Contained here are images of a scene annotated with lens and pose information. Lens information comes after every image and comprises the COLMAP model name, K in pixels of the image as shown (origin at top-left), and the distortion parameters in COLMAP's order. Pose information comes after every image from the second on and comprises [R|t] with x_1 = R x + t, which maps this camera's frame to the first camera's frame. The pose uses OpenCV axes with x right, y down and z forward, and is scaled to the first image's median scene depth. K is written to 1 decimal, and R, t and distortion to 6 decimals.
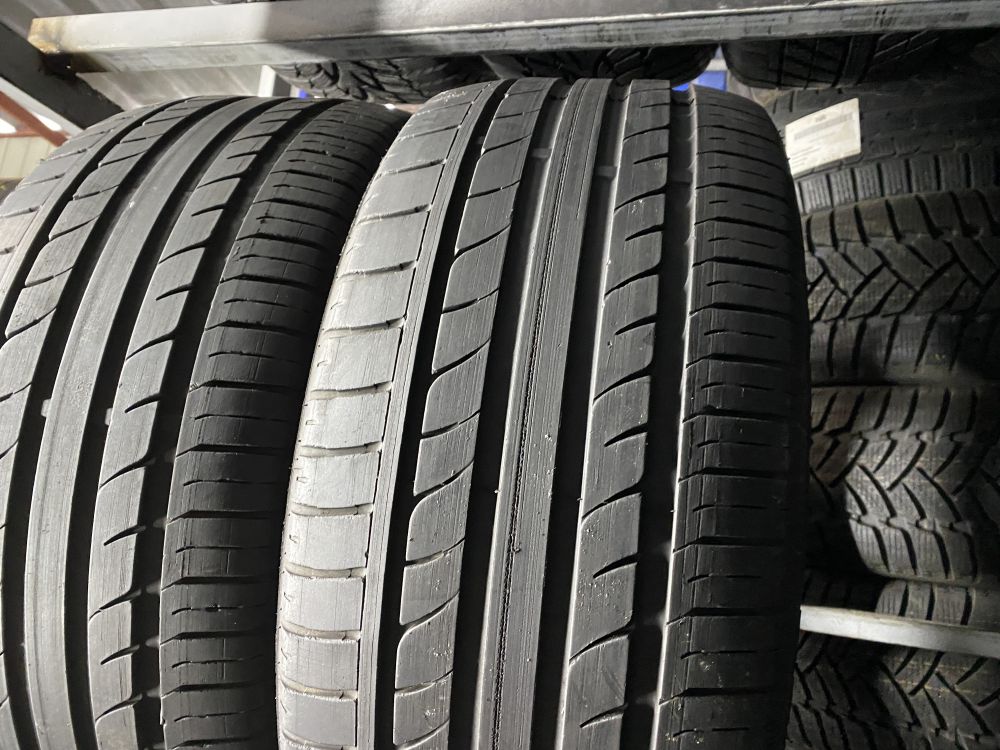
lens RADIAL K [[781.1, 0, 510.5], [0, 781.1, 381.2], [0, 0, 1]] dist [0.003439, -0.002598]
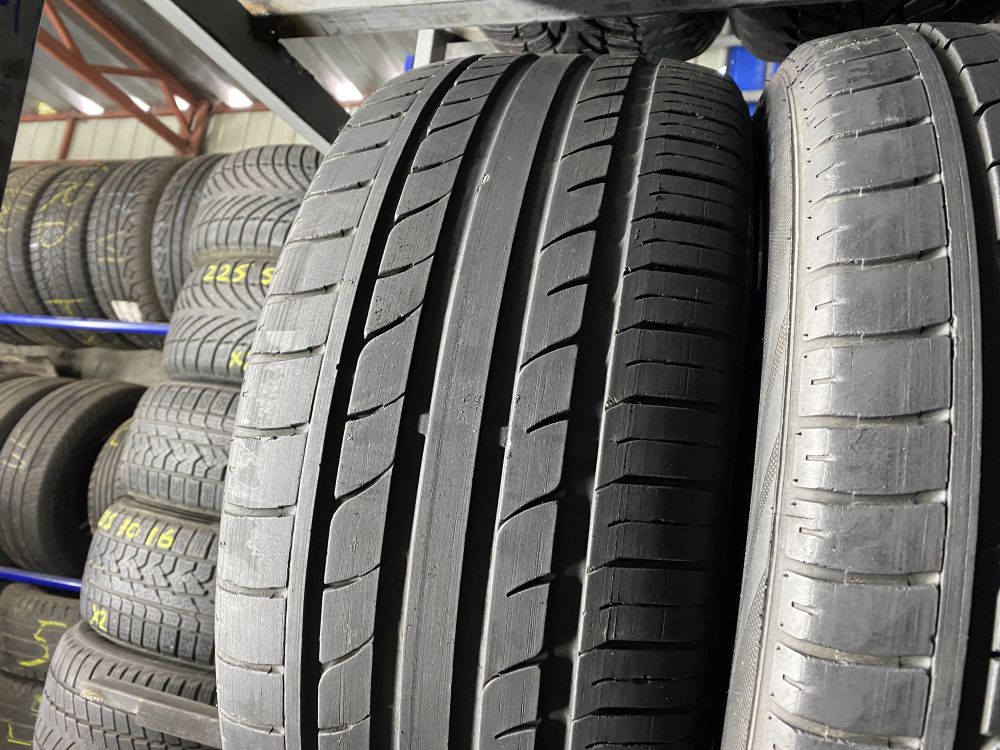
lens RADIAL K [[781.1, 0, 491.2], [0, 781.1, 379.7], [0, 0, 1]] dist [0.003439, -0.002598]
pose [[0.997384, 0.016826, -0.070295, -0.278628], [-0.015433, 0.999674, 0.020321, -0.018367], [0.070614, -0.019183, 0.997319, 0.110560]]
